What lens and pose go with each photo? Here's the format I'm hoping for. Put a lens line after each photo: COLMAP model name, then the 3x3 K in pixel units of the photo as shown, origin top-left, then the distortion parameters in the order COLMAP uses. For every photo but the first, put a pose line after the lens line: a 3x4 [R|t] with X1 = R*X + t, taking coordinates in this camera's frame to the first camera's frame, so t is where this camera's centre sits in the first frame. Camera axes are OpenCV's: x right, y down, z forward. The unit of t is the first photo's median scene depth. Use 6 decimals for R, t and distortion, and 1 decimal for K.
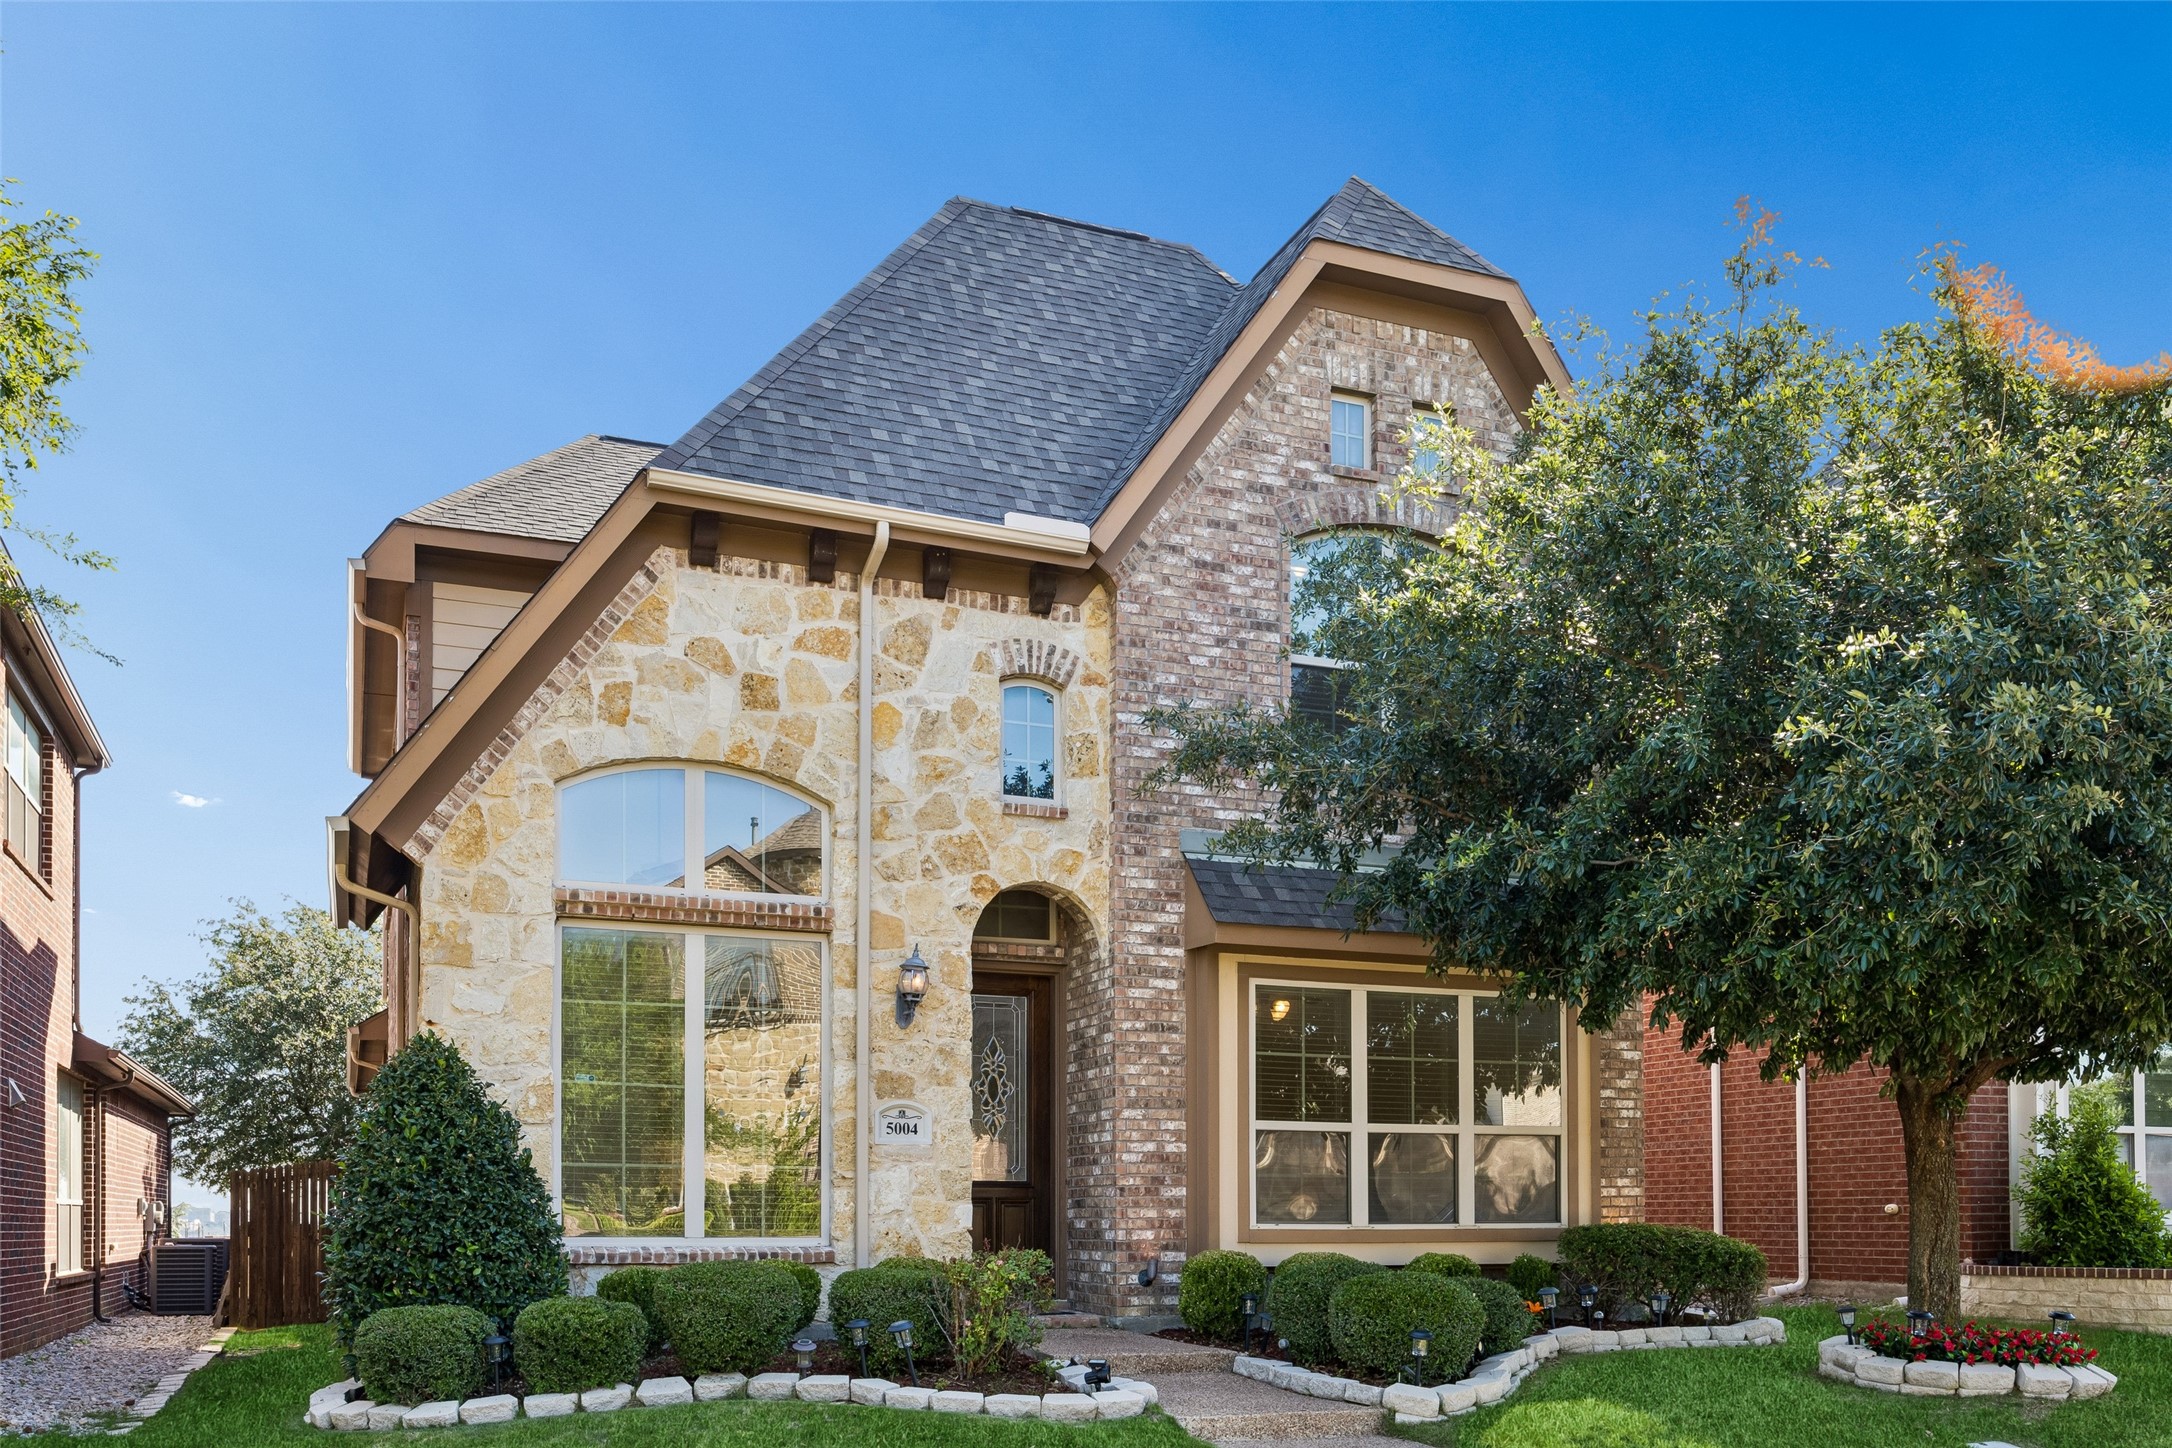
lens RADIAL K [[1819.8, 0, 1085.3], [0, 1819.8, 836.4], [0, 0, 1]] dist [0.000945, -0.001344]
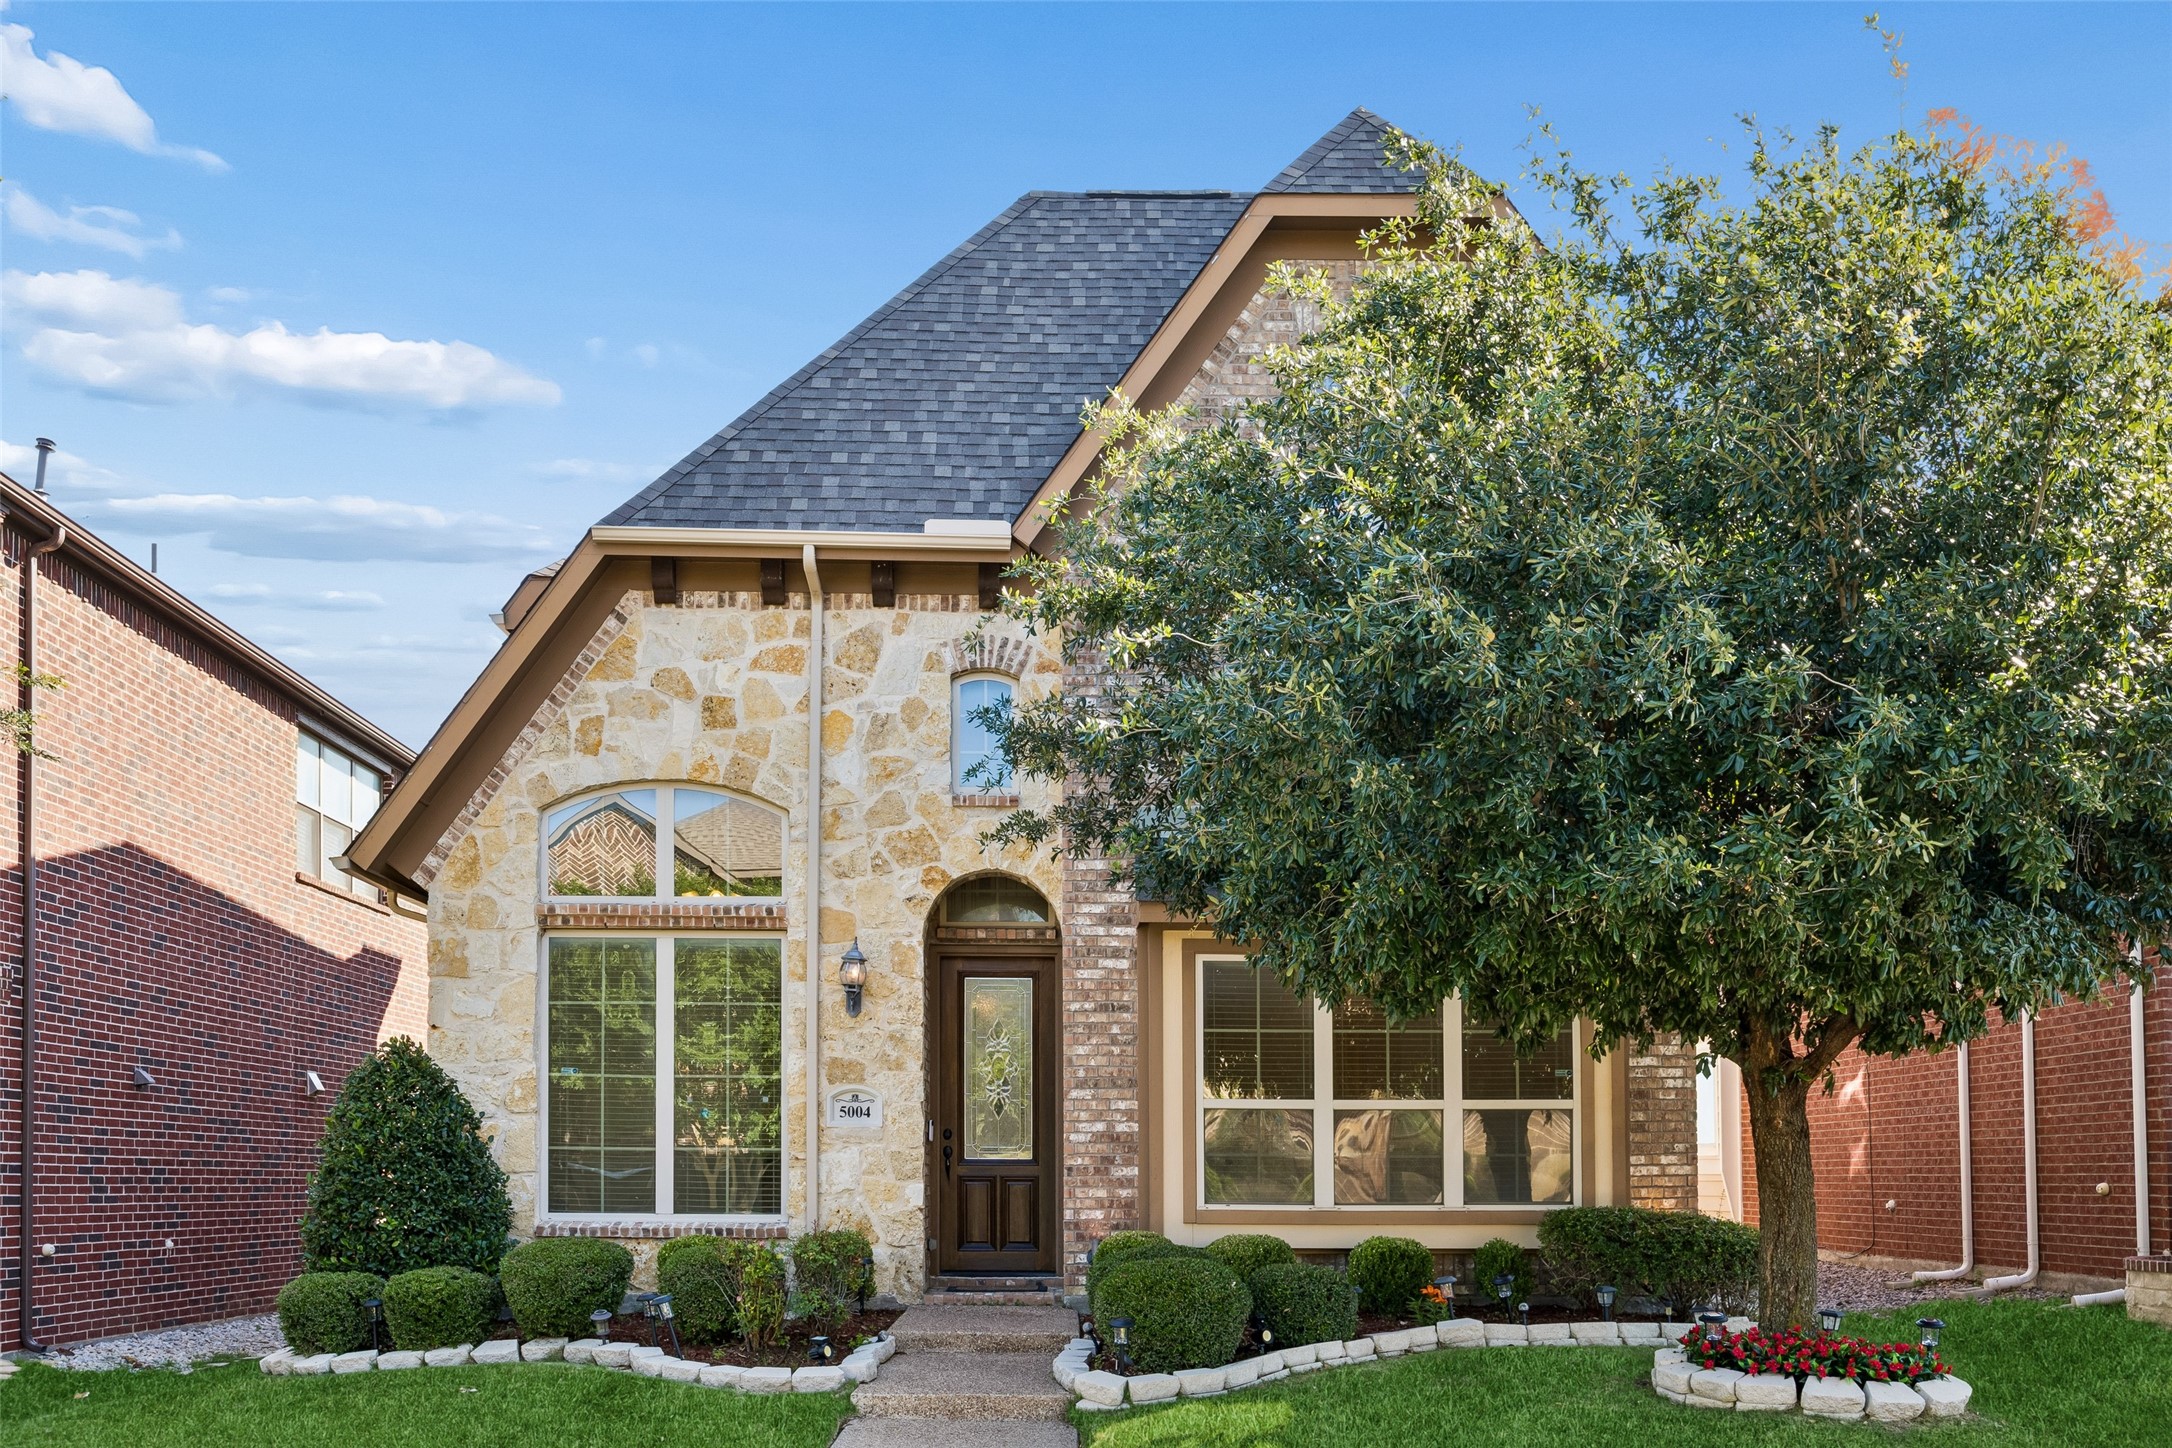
lens RADIAL K [[1930.6, 0, 1085.8], [0, 1930.6, 722.4], [0, 0, 1]] dist [-0.000926, -0.002366]
pose [[0.929581, -0.080956, -0.359618, 0.435480], [0.072726, 0.996688, -0.036381, -0.014776], [0.361372, 0.007666, 0.932390, -0.003643]]
